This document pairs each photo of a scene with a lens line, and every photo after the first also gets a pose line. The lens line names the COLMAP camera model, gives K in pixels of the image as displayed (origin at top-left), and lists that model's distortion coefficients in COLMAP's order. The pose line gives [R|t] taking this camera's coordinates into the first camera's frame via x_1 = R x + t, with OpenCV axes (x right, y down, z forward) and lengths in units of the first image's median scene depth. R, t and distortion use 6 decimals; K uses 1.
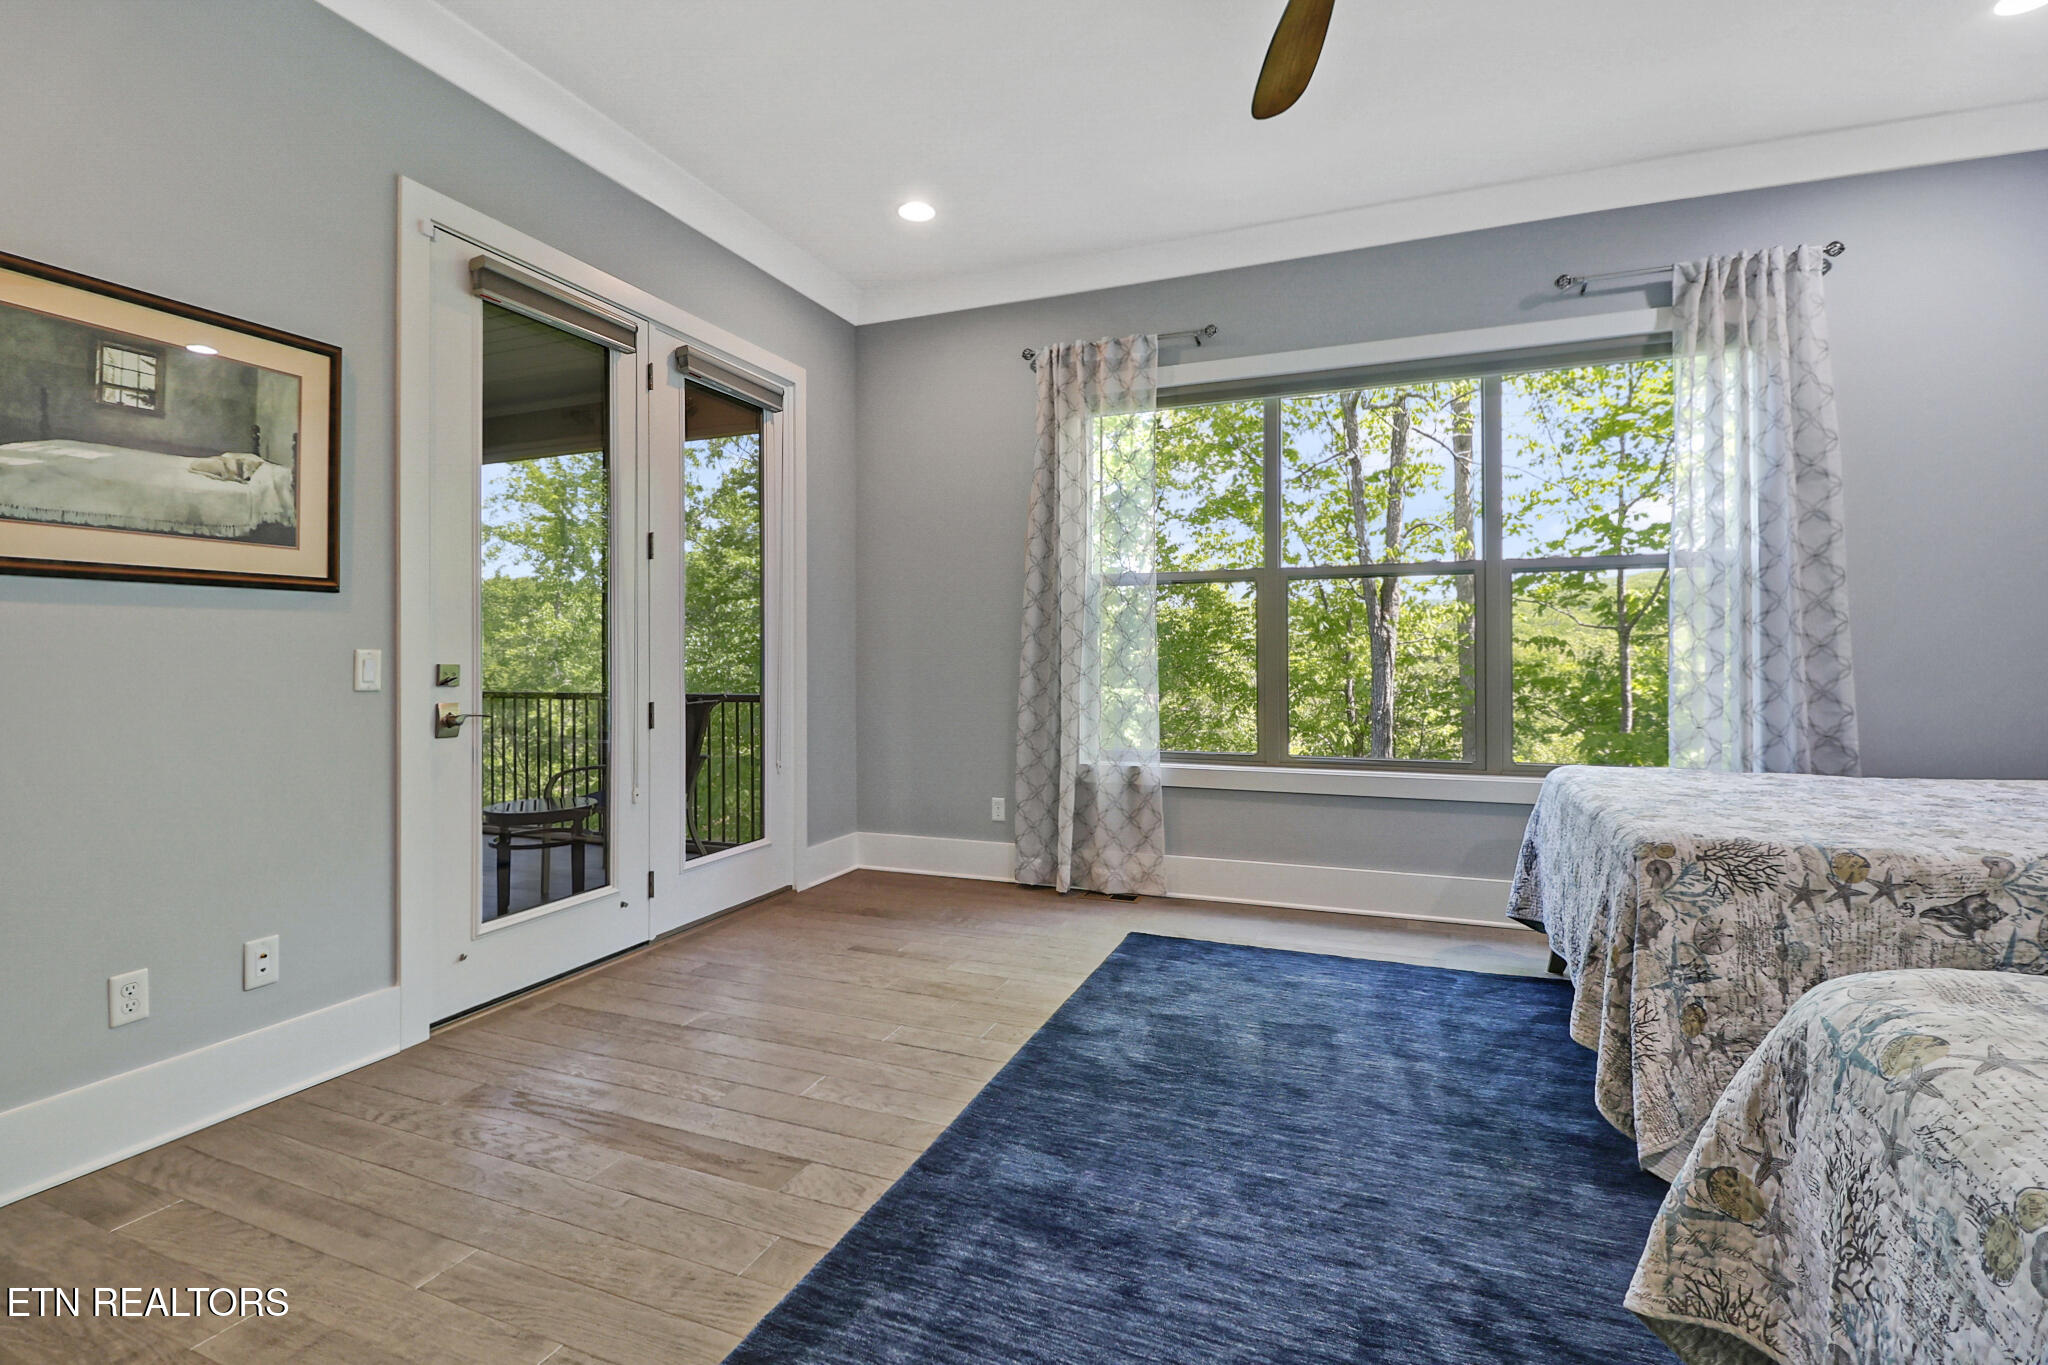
lens RADIAL K [[945.4, 0, 1017.9], [0, 945.4, 673.6], [0, 0, 1]] dist [-0.006099, -0.004437]
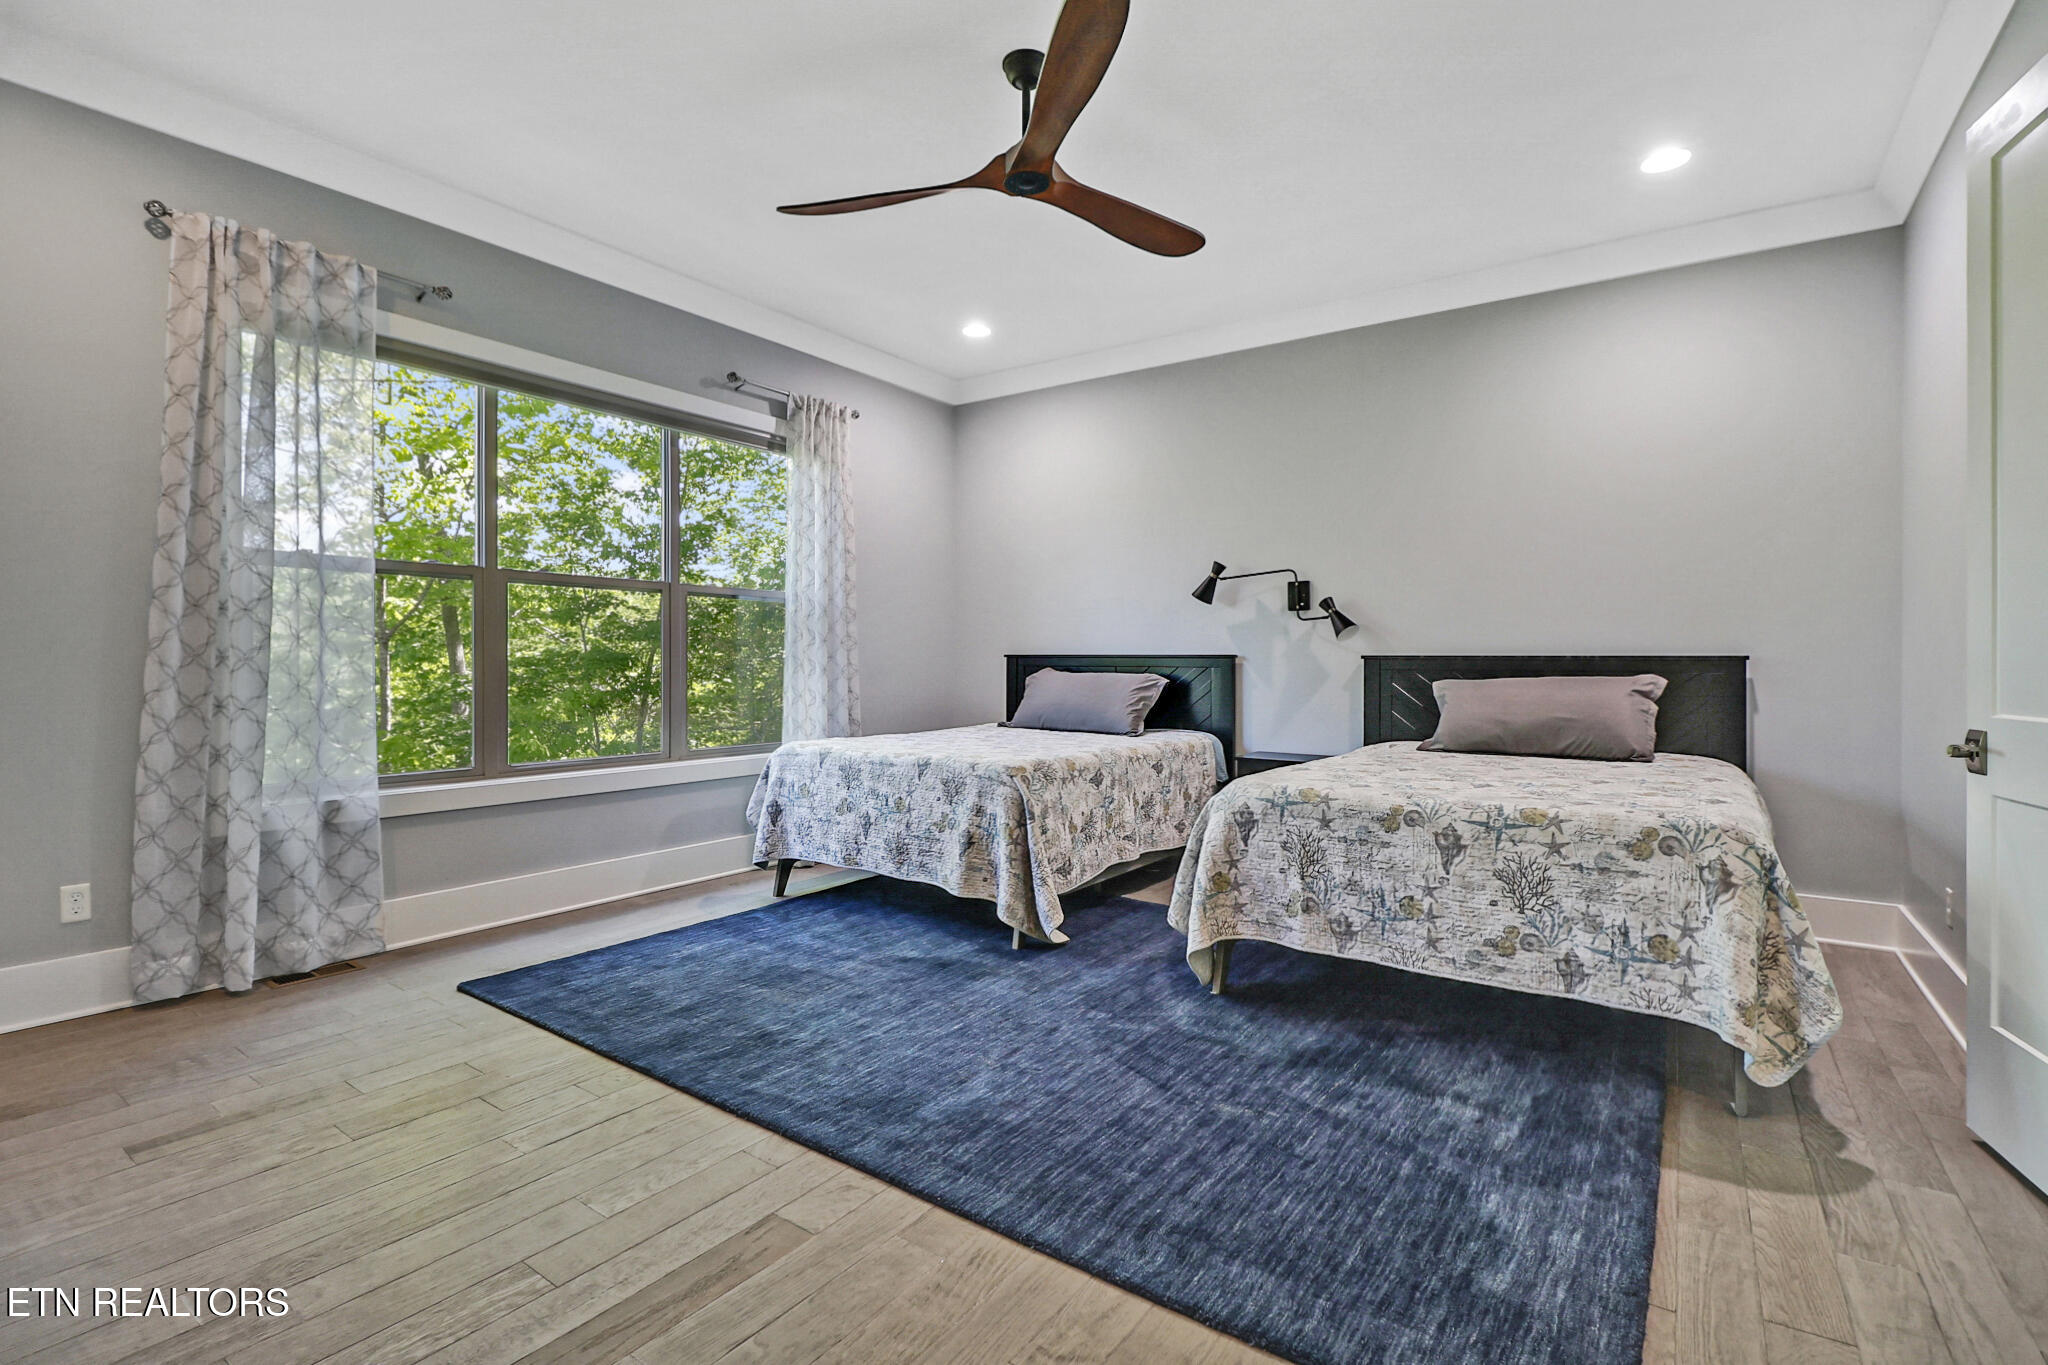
lens RADIAL K [[945.4, 0, 1017.8], [0, 945.4, 668.0], [0, 0, 1]] dist [-0.006099, -0.004437]
pose [[0.226742, -0.002214, 0.973952, -0.649350], [0.010878, 0.999941, -0.000260, -0.006880], [-0.973894, 0.010653, 0.226752, 0.338910]]
